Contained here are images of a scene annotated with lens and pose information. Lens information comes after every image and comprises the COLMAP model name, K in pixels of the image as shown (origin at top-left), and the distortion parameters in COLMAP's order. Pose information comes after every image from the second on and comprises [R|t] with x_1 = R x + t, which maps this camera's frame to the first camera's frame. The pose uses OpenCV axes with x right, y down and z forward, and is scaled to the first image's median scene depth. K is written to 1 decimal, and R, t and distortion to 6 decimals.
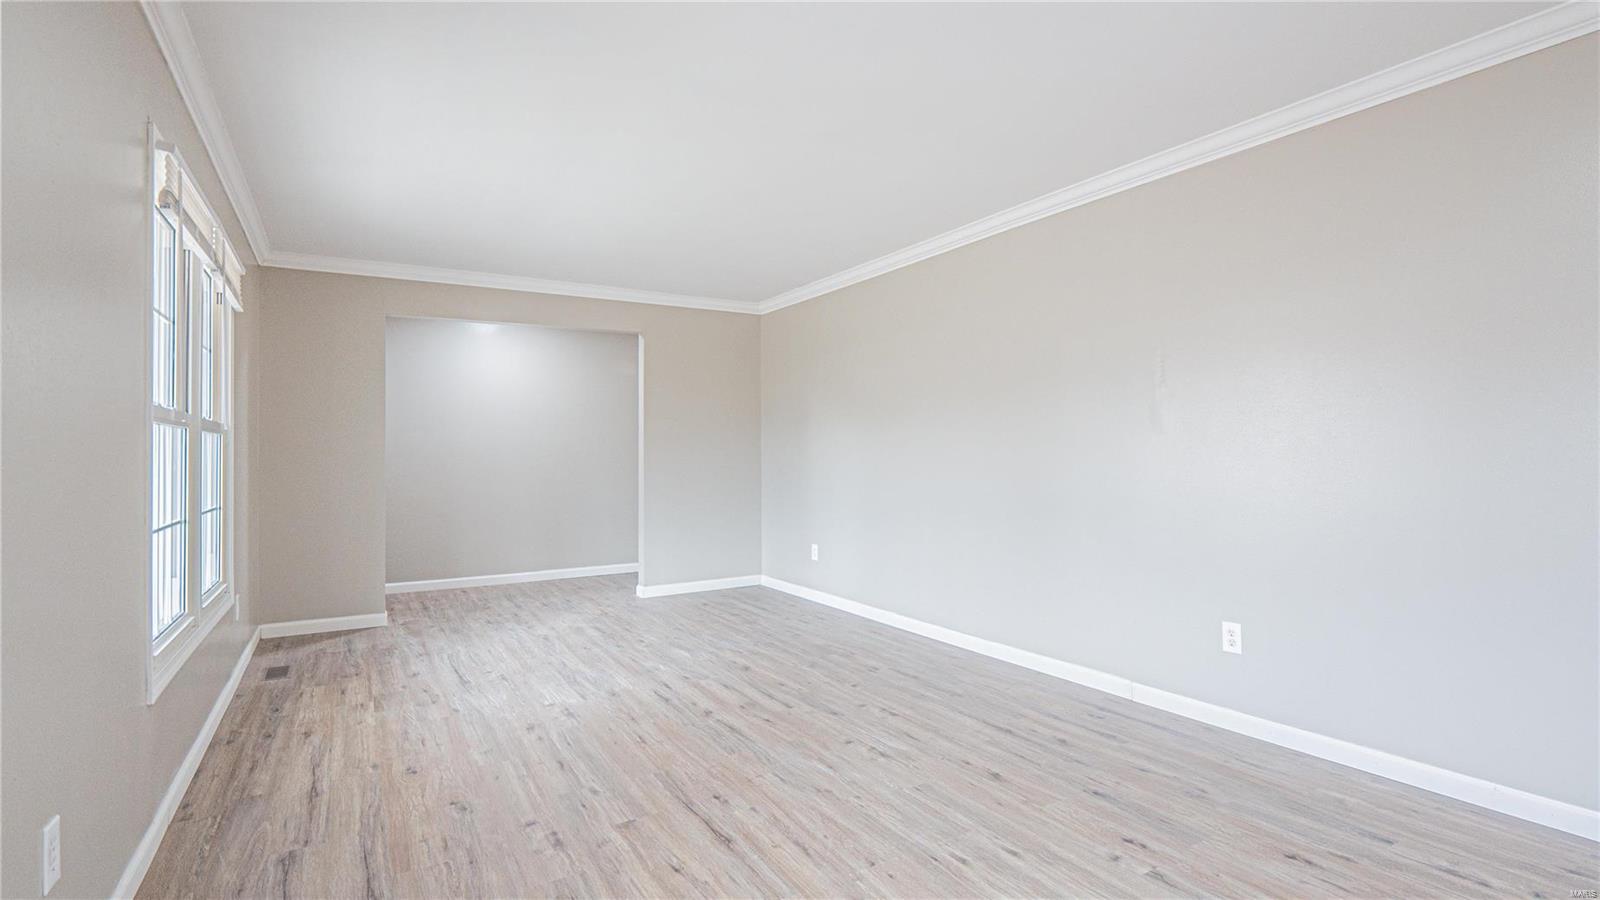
lens RADIAL K [[763.6, 0, 799.0], [0, 763.6, 445.7], [0, 0, 1]] dist [-0.016500, -0.002495]
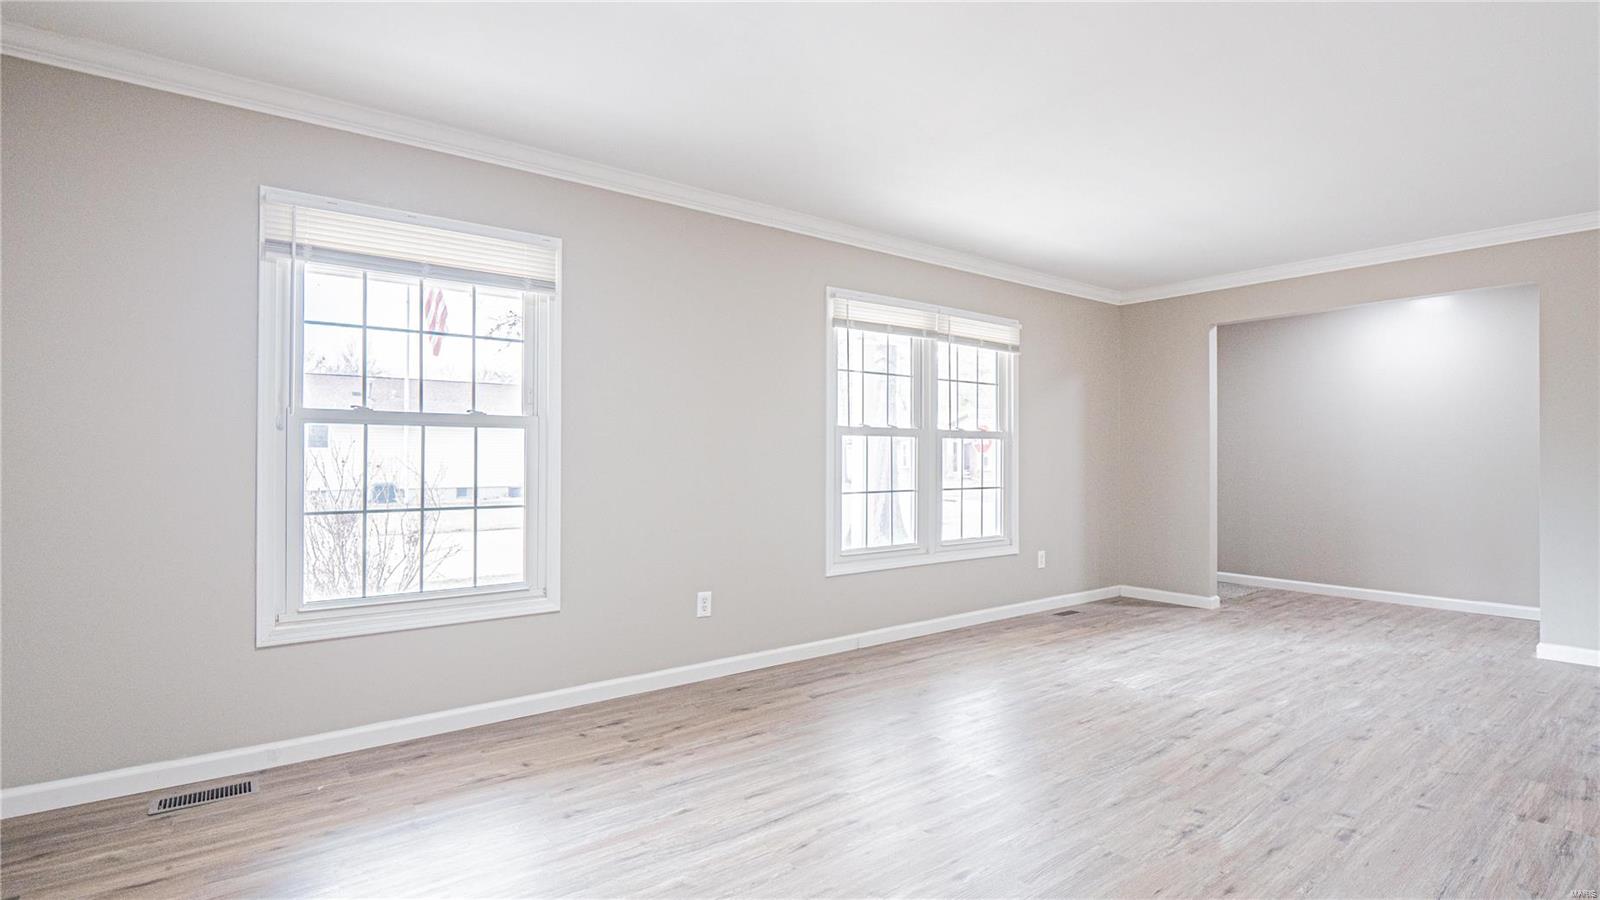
lens RADIAL K [[763.6, 0, 798.9], [0, 763.6, 454.8], [0, 0, 1]] dist [-0.016500, -0.002495]
pose [[0.107629, 0.002813, -0.994187, 0.702804], [0.009298, 0.999949, 0.003836, 0.004992], [0.994148, -0.009656, 0.107598, 0.430259]]
